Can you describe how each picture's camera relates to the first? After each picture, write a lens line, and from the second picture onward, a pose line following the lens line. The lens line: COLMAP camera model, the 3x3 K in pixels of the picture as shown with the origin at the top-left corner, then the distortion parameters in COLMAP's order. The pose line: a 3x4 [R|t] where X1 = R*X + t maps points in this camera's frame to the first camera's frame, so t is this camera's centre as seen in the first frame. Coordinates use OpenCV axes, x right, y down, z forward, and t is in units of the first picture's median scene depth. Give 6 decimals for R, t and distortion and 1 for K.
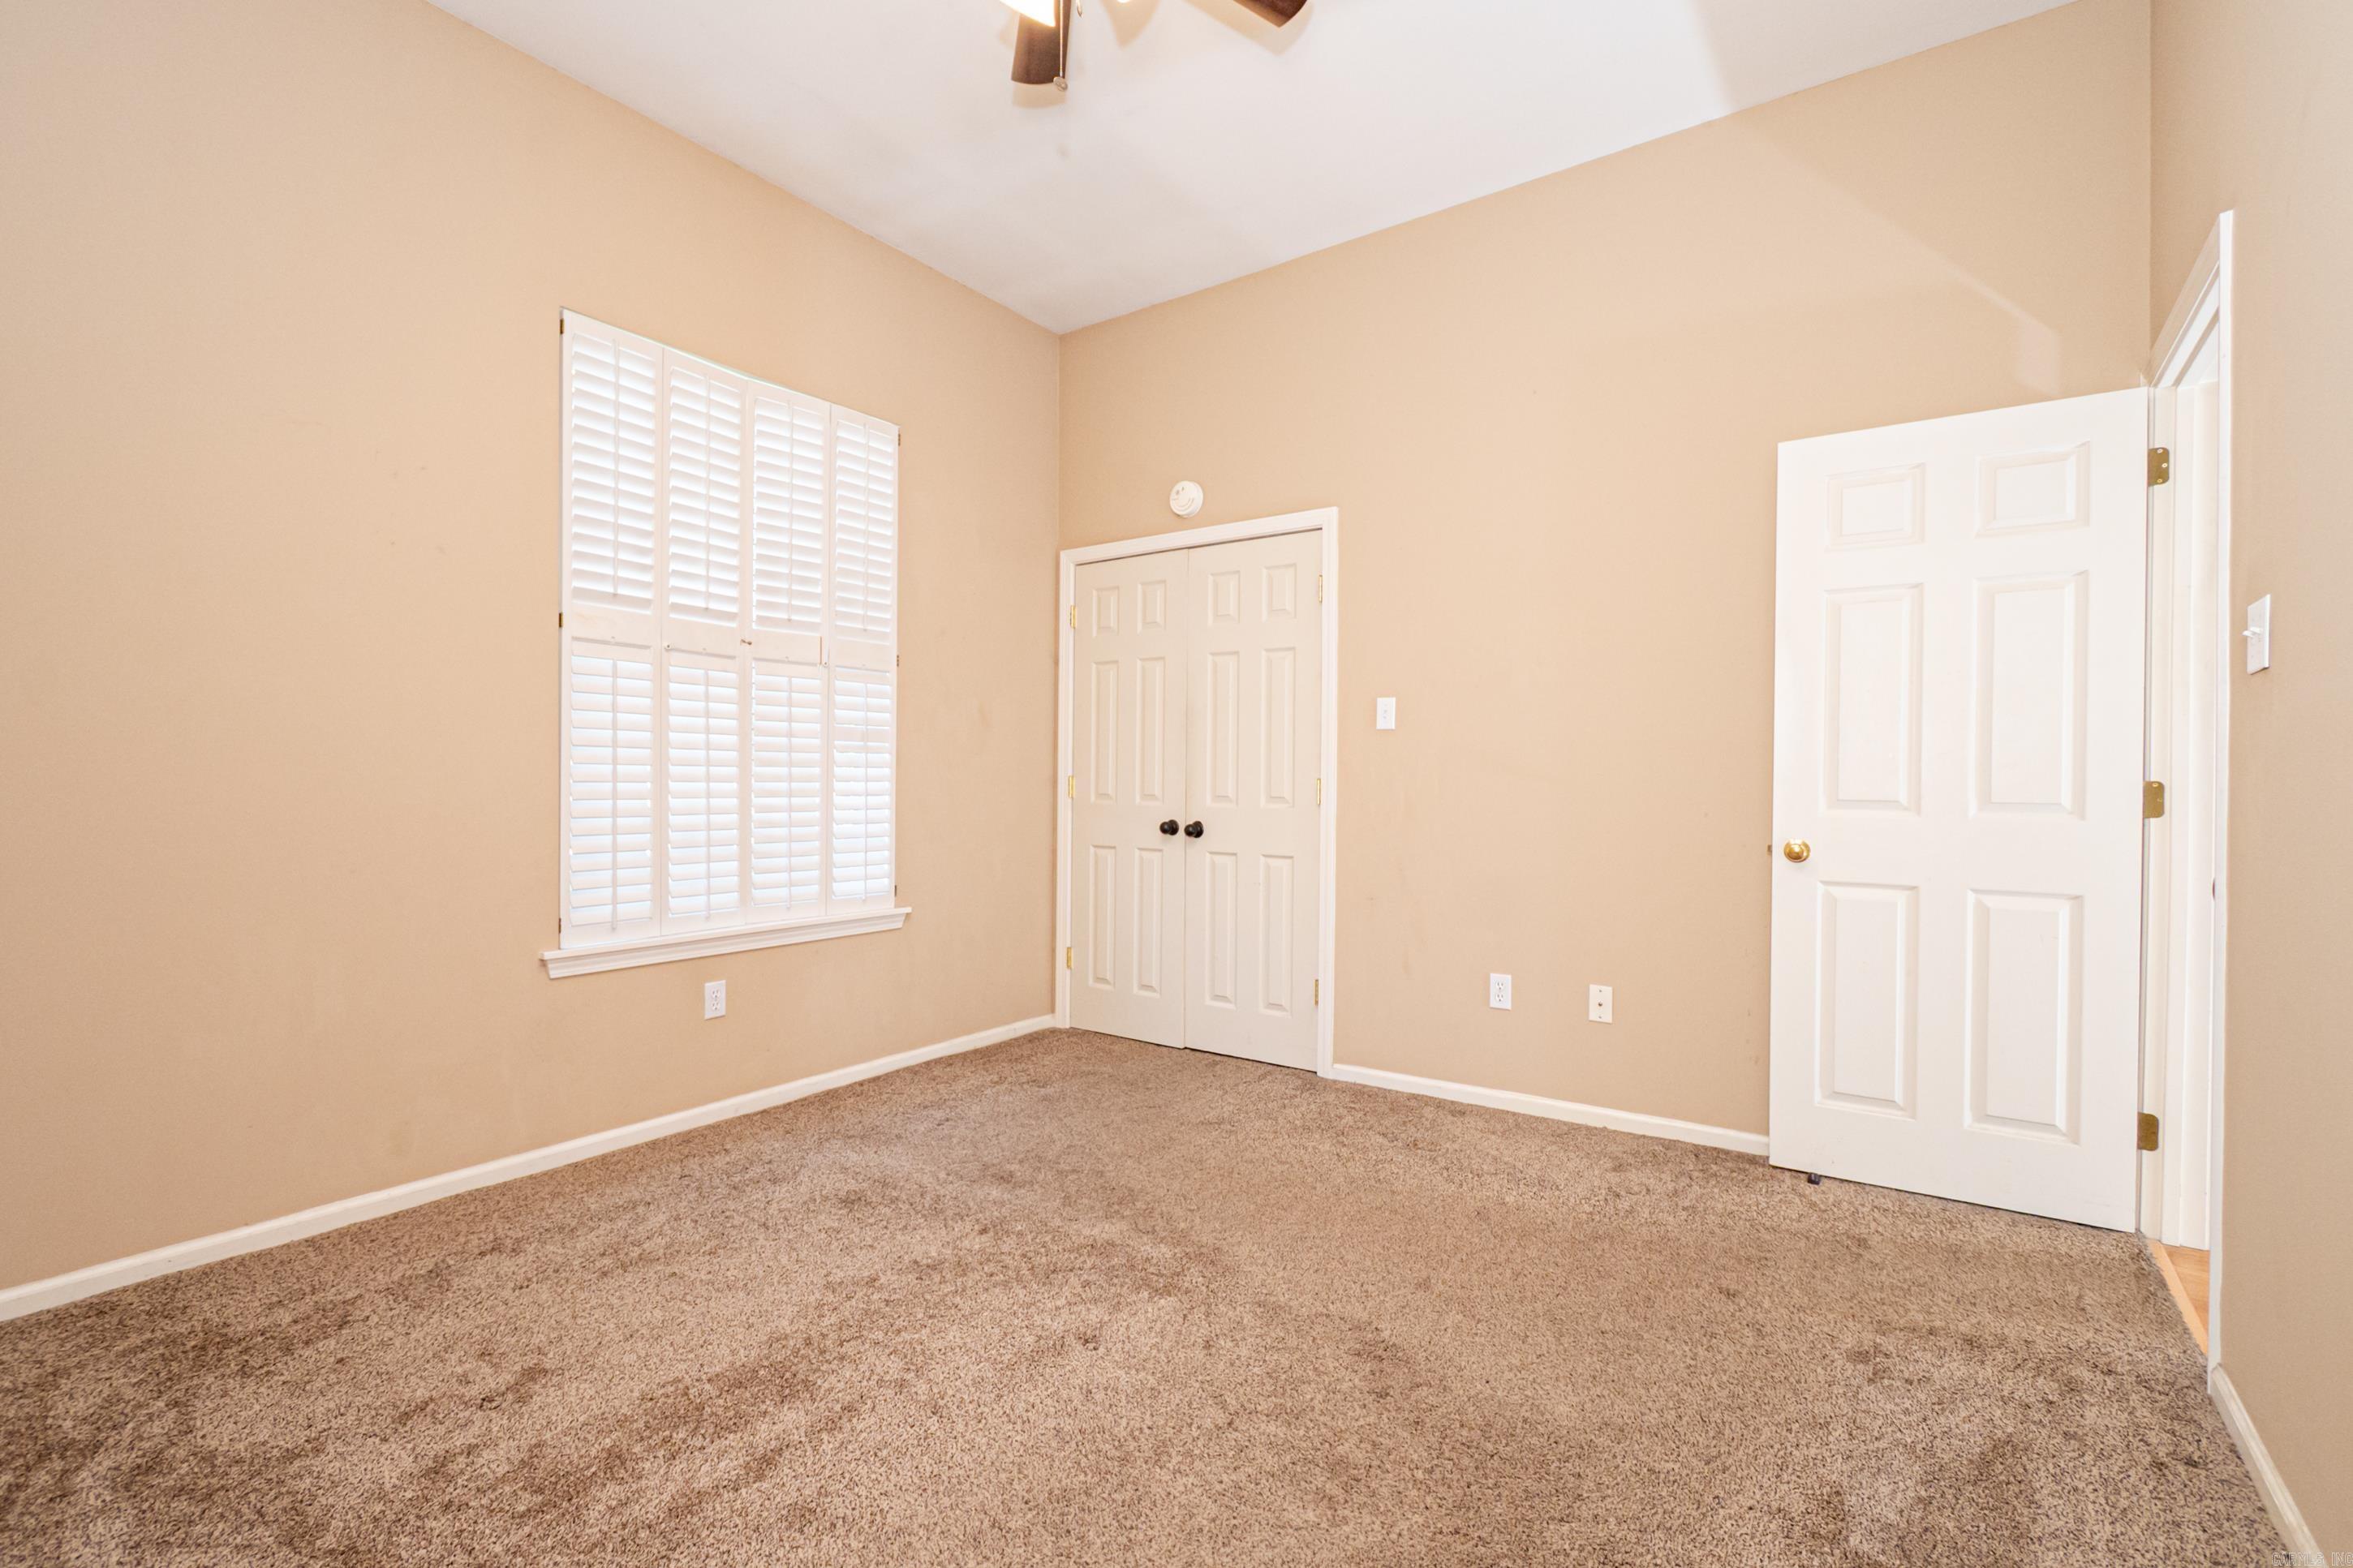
lens RADIAL K [[1041.6, 0, 1176.5], [0, 1041.6, 784.0], [0, 0, 1]] dist [0.012670, -0.007843]
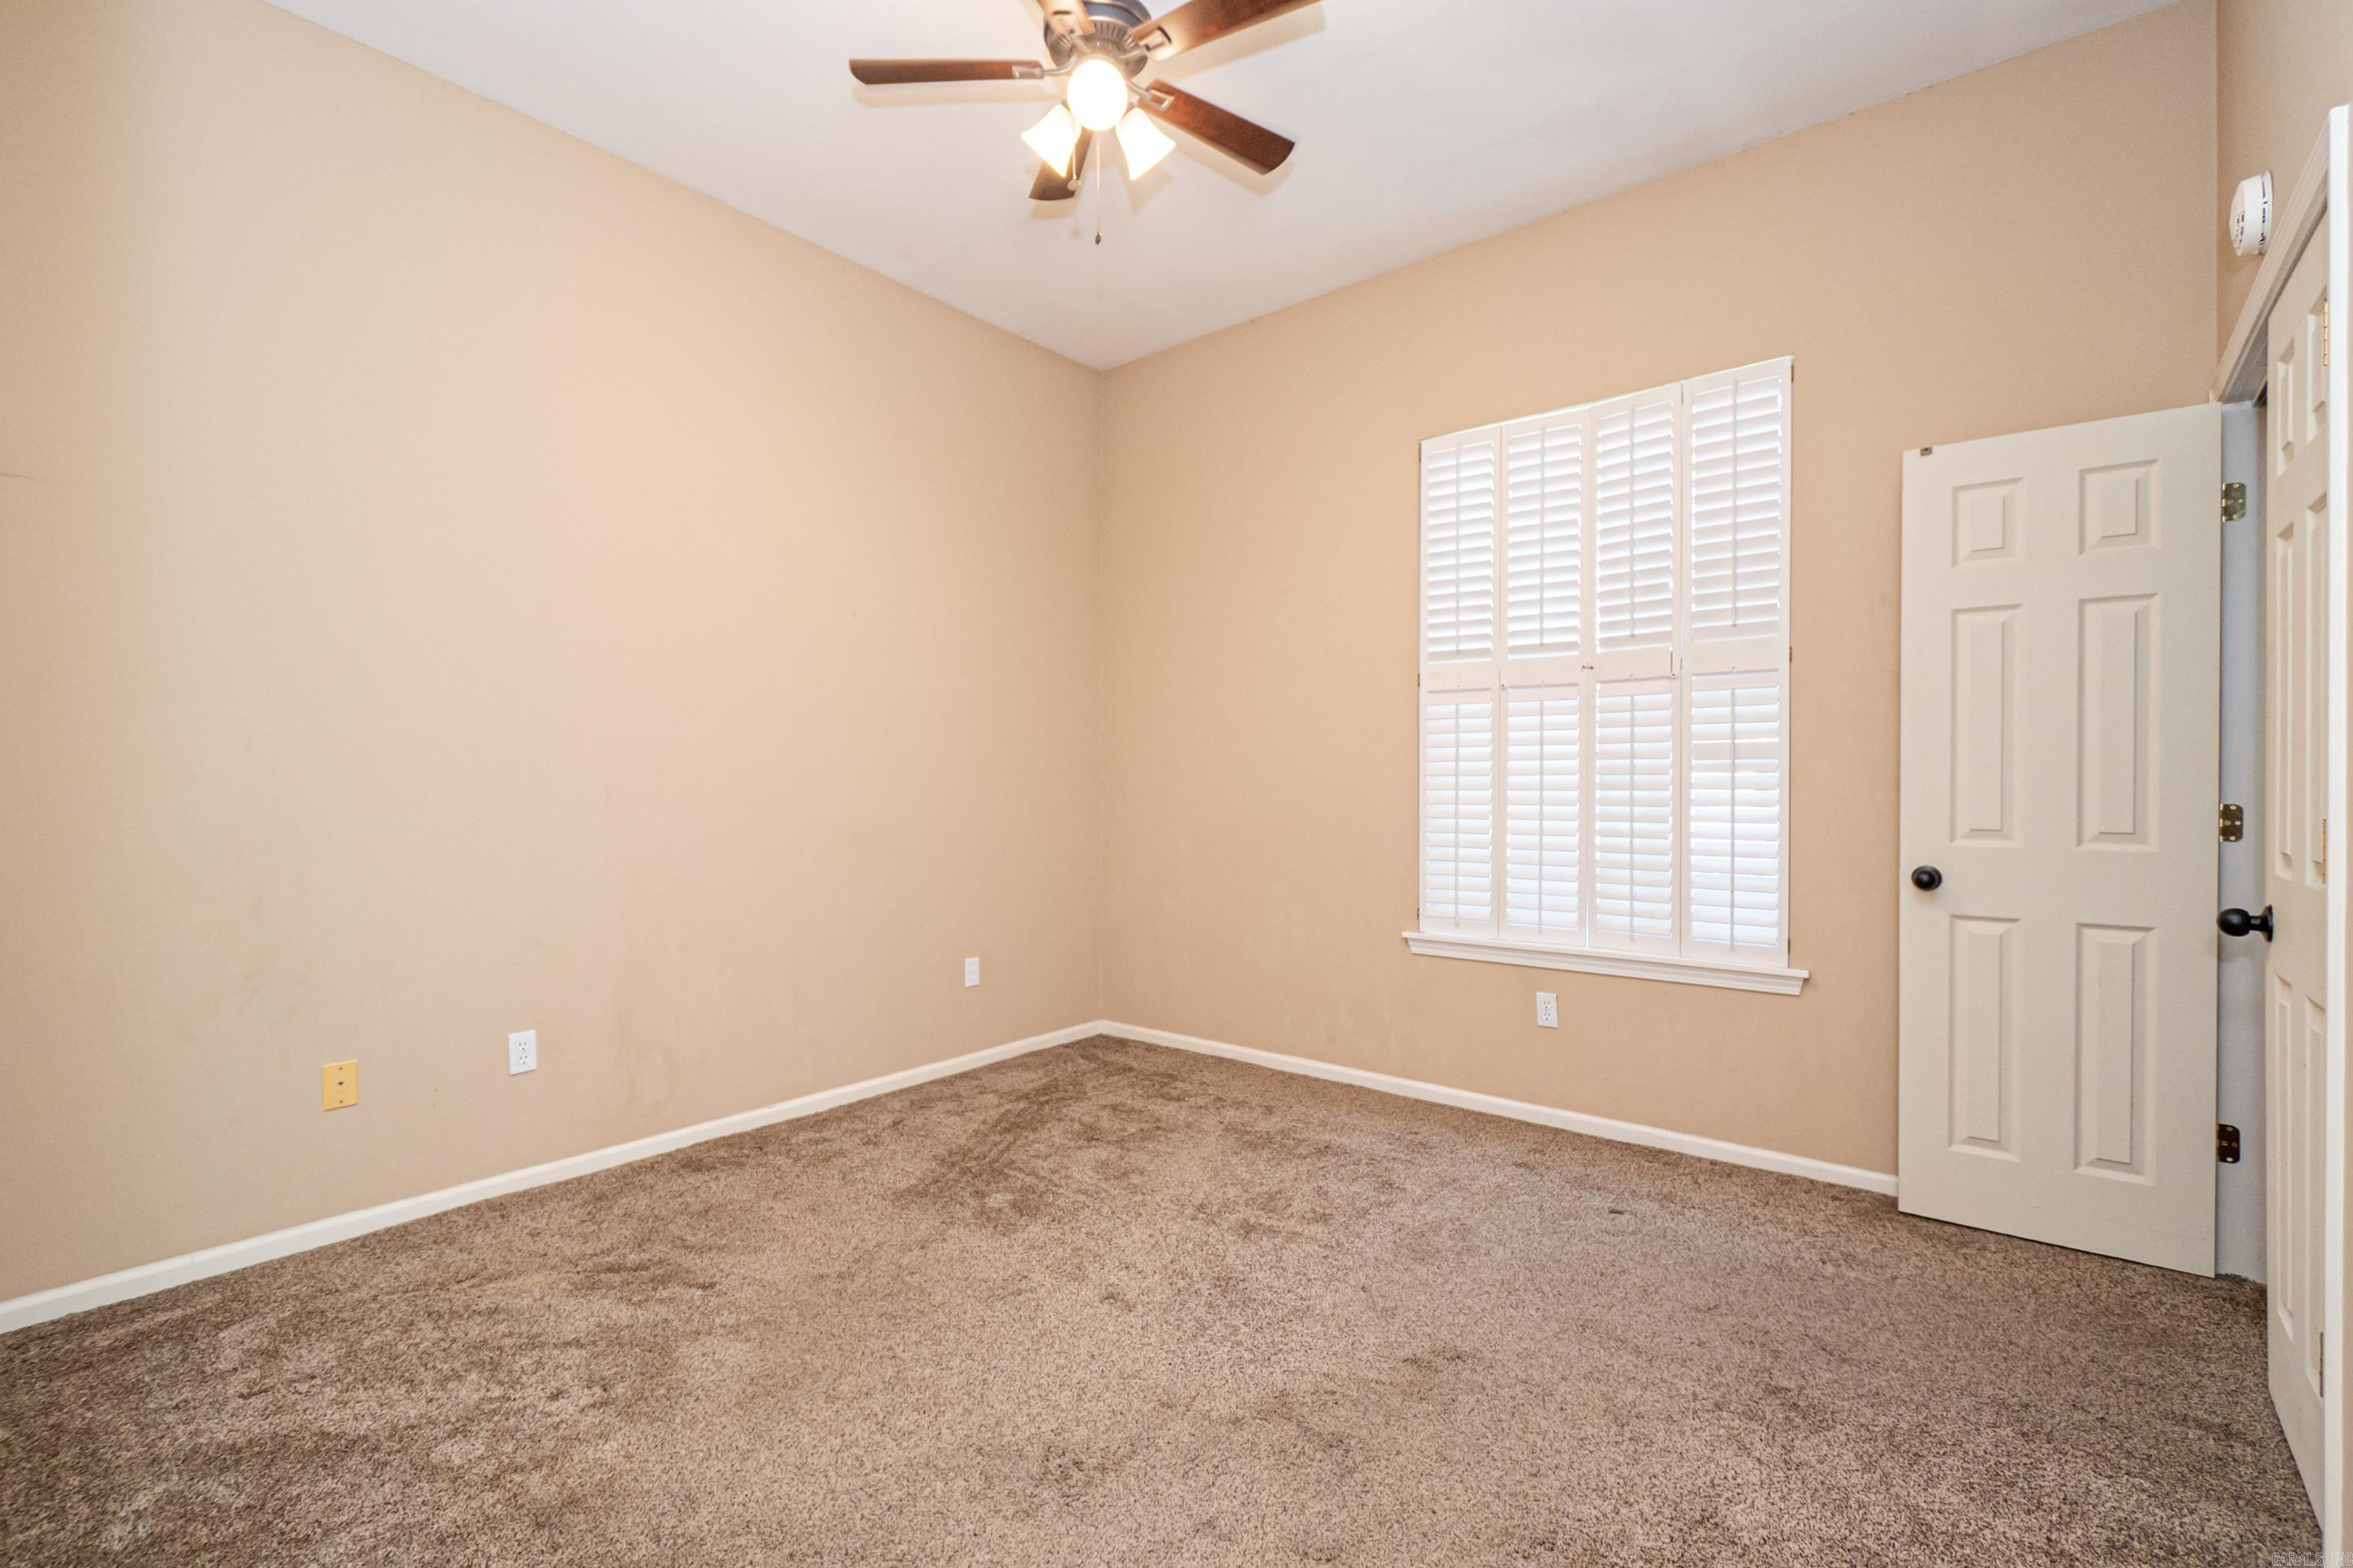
lens RADIAL K [[1041.6, 0, 1176.5], [0, 1041.6, 784.0], [0, 0, 1]] dist [0.012670, -0.007843]
pose [[-0.067762, -0.007125, -0.997676, 0.627536], [-0.004292, 0.999967, -0.006849, -0.014196], [0.997692, 0.003818, -0.067791, 0.675849]]
